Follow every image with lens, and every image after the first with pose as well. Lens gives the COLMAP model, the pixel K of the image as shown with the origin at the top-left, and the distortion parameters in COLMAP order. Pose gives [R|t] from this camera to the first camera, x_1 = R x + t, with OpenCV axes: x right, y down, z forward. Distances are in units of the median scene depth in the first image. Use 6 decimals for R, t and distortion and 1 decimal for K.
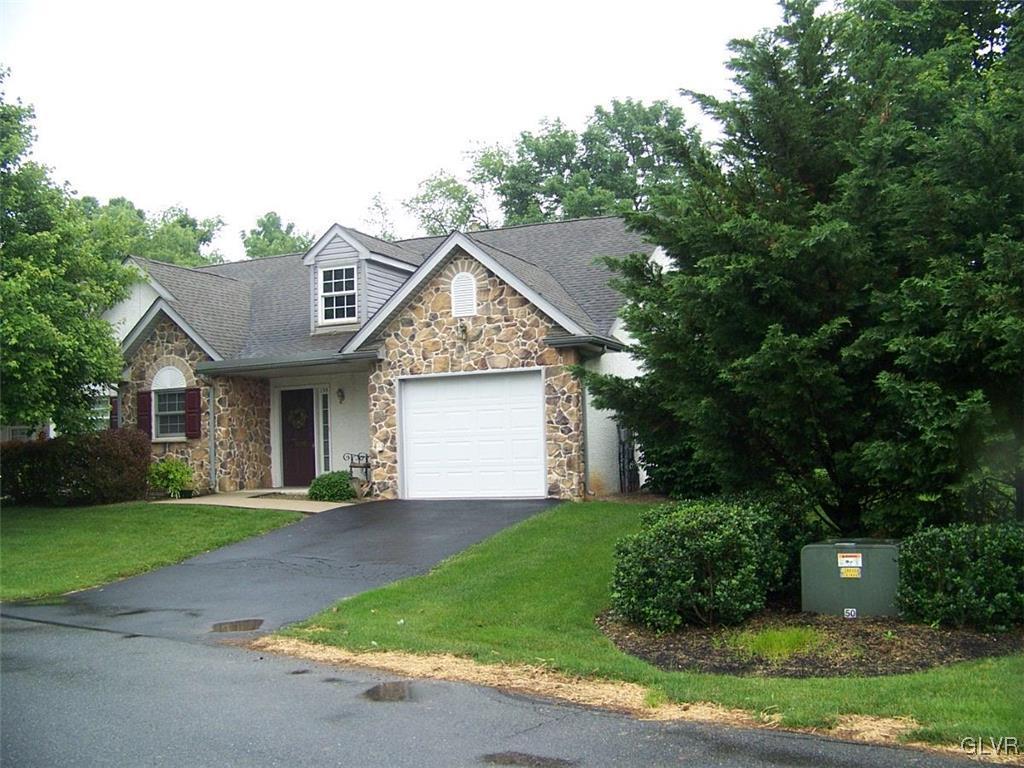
lens RADIAL K [[1058.7, 0, 515.3], [0, 1058.7, 406.3], [0, 0, 1]] dist [-0.271716, 0.420395]
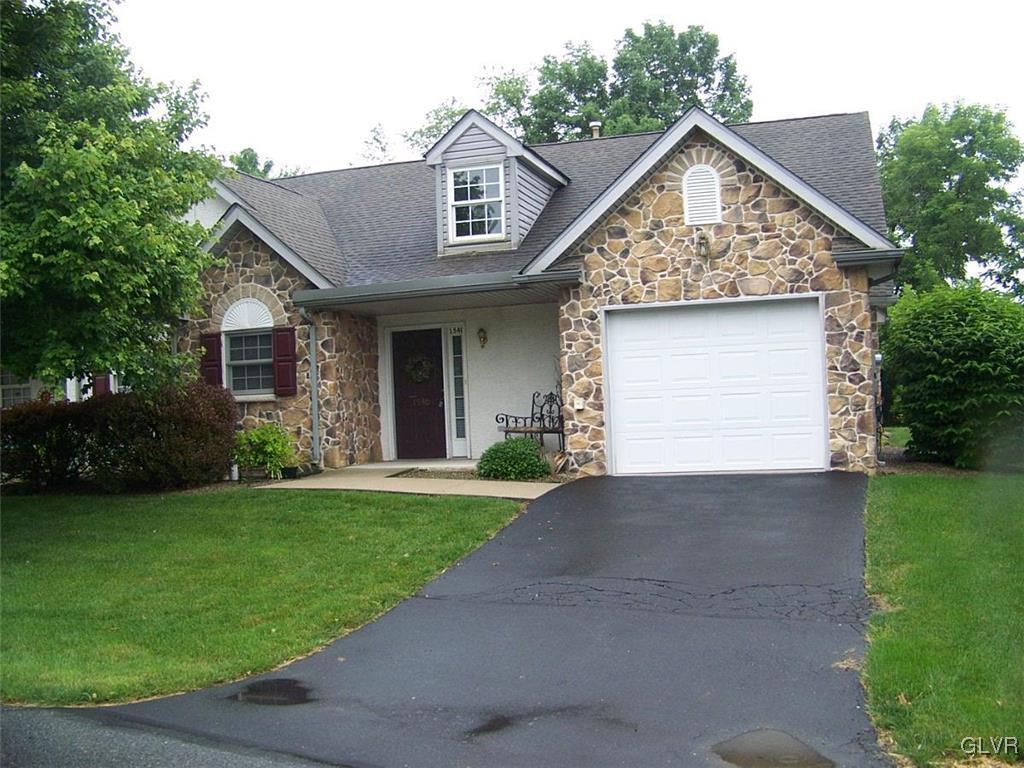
lens RADIAL K [[1058.7, 0, 515.3], [0, 1058.7, 406.3], [0, 0, 1]] dist [-0.271716, 0.420395]
pose [[0.997239, -0.007501, 0.073880, -0.225241], [0.004862, 0.999346, 0.035843, 0.013849], [-0.074100, -0.035385, 0.996623, 0.276465]]
